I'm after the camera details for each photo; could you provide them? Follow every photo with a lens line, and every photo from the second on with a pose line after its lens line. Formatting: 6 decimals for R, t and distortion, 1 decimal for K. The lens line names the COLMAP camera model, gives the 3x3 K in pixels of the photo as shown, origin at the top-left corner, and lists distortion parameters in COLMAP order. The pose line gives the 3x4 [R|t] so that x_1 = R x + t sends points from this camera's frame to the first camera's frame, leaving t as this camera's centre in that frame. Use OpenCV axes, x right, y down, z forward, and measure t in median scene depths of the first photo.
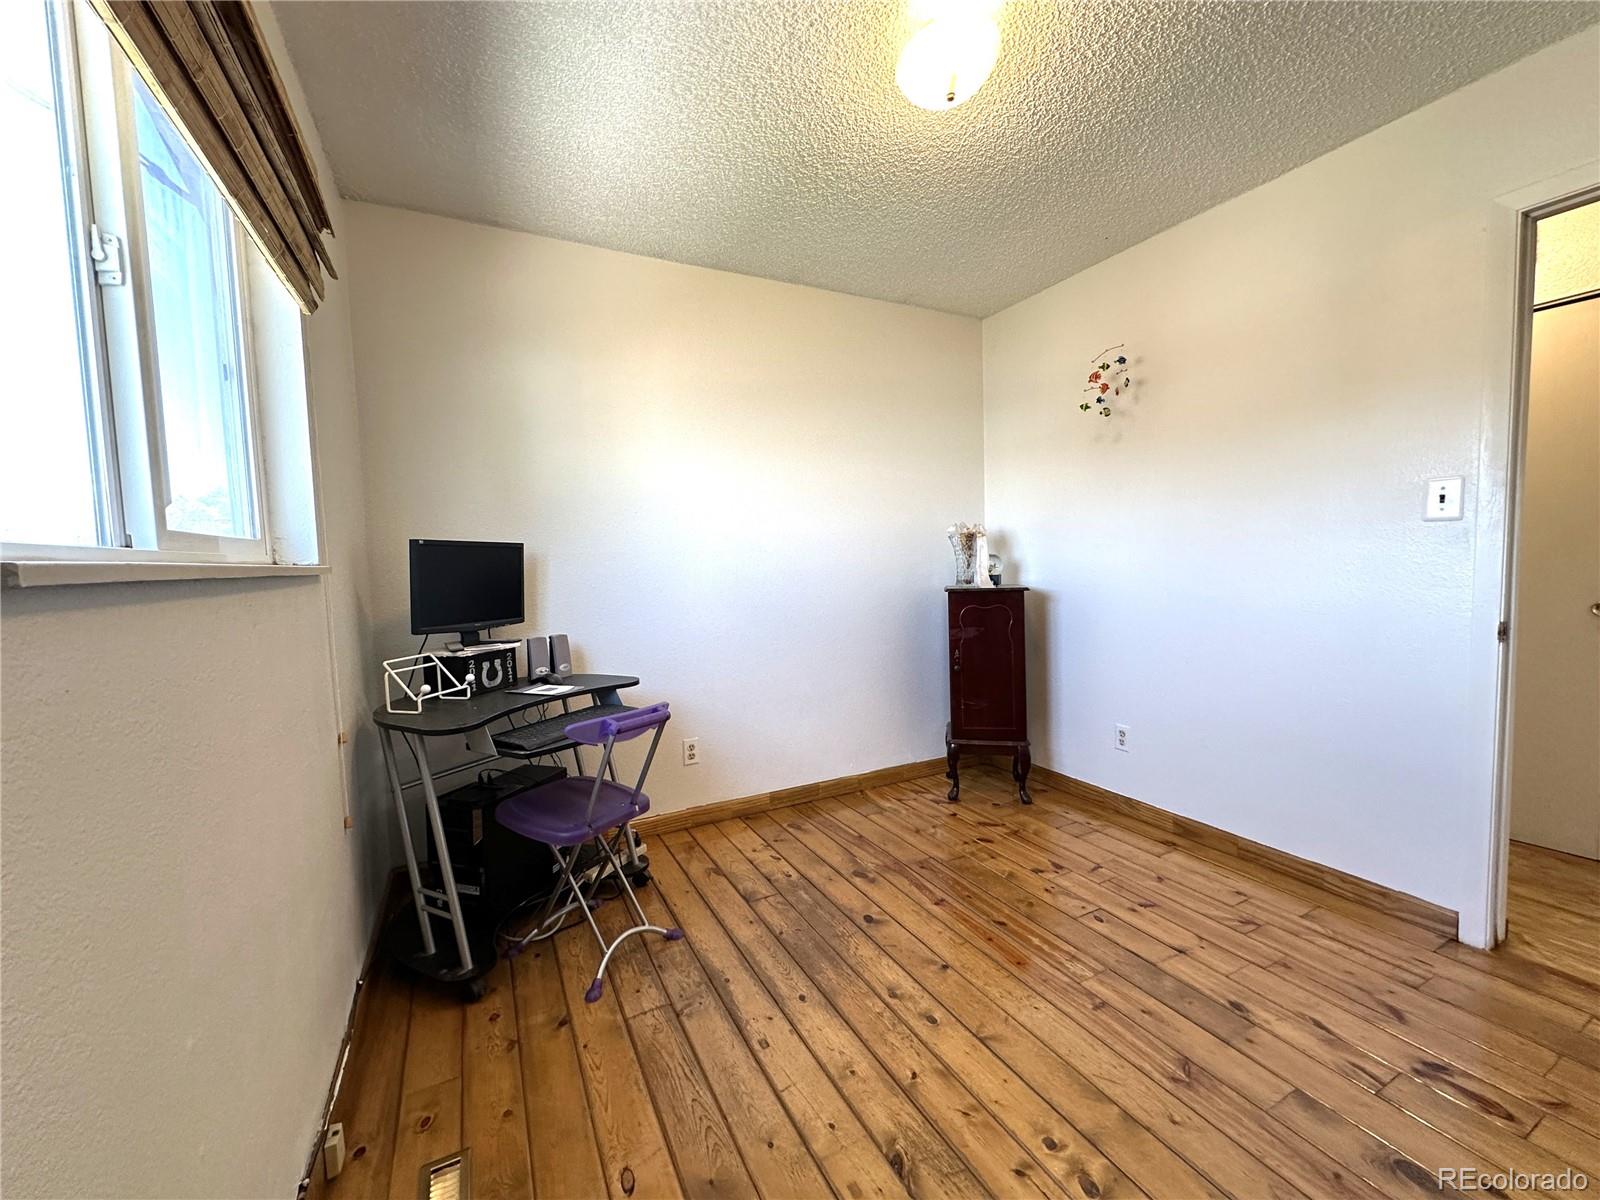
lens RADIAL K [[639.1, 0, 795.7], [0, 639.1, 599.8], [0, 0, 1]] dist [0.000242, 0.000678]
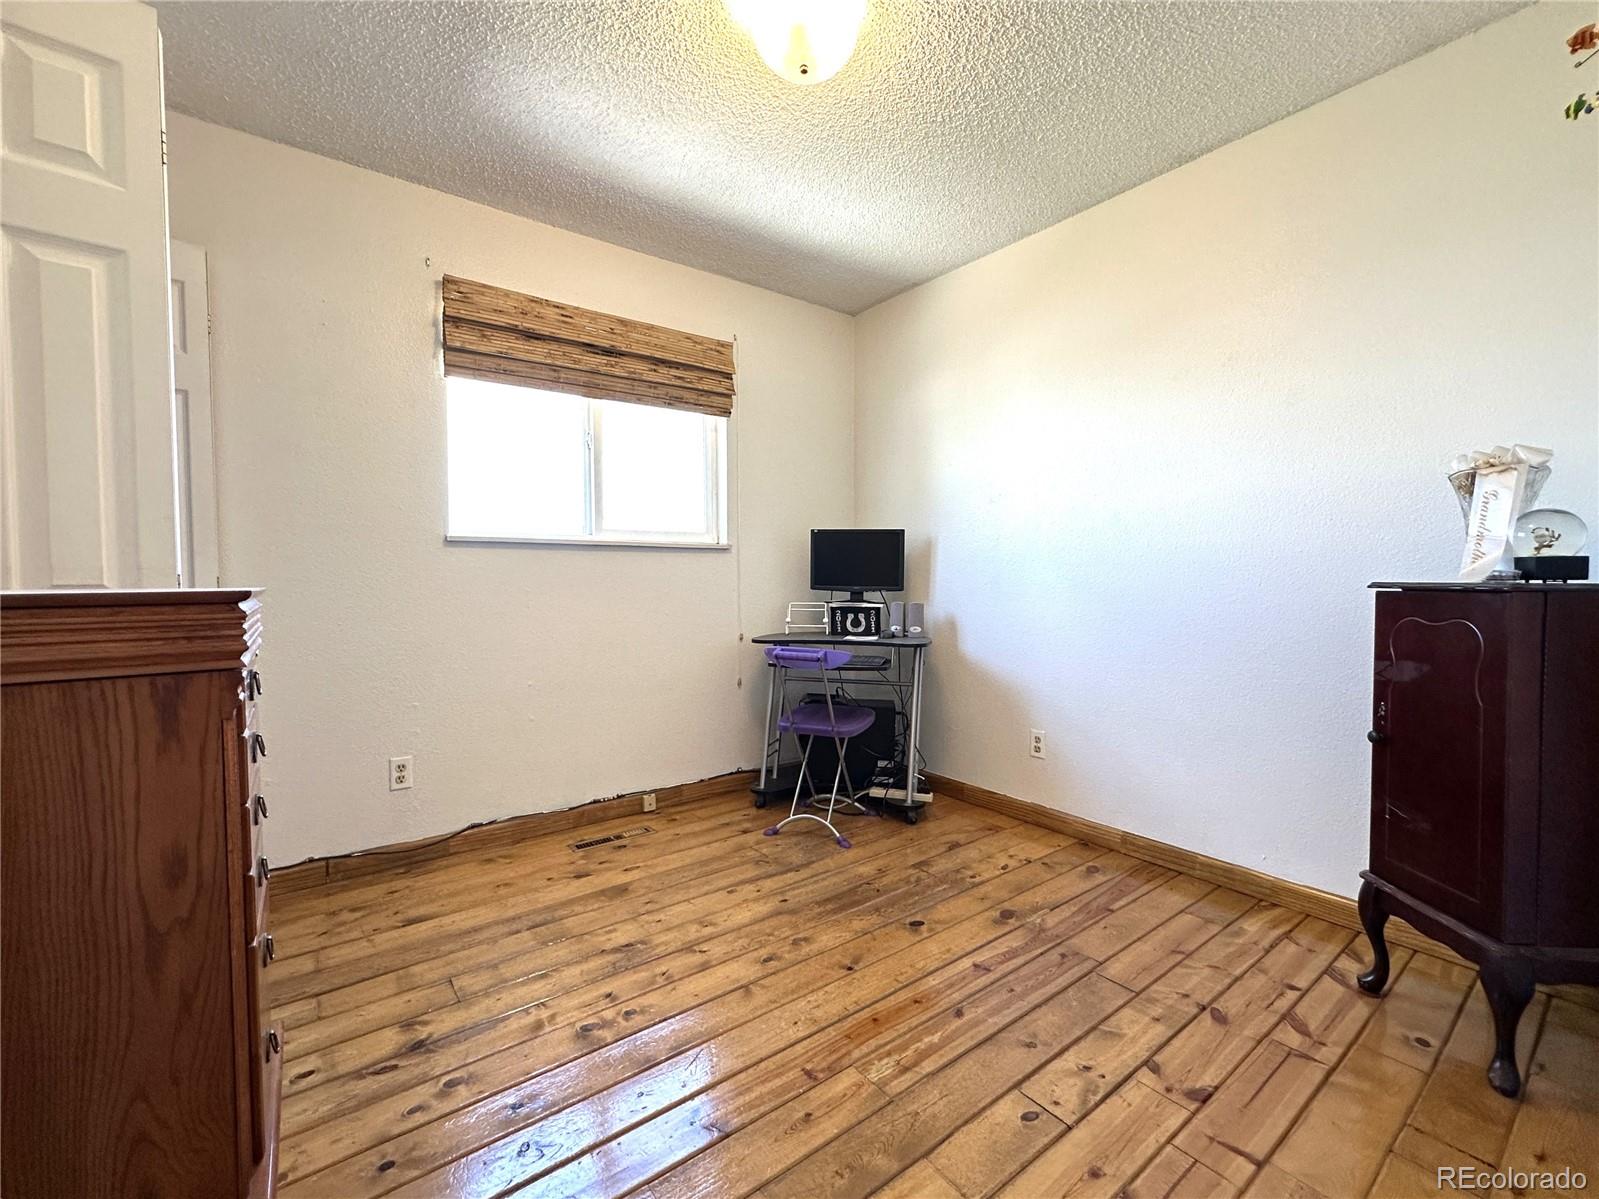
lens RADIAL K [[673.2, 0, 799.5], [0, 673.2, 599.5], [0, 0, 1]] dist [0.000003, 0.000218]
pose [[0.182847, 0.058052, -0.981426, 0.949958], [-0.065216, 0.996773, 0.046810, 0.002866], [0.980976, 0.055445, 0.186043, 0.598109]]
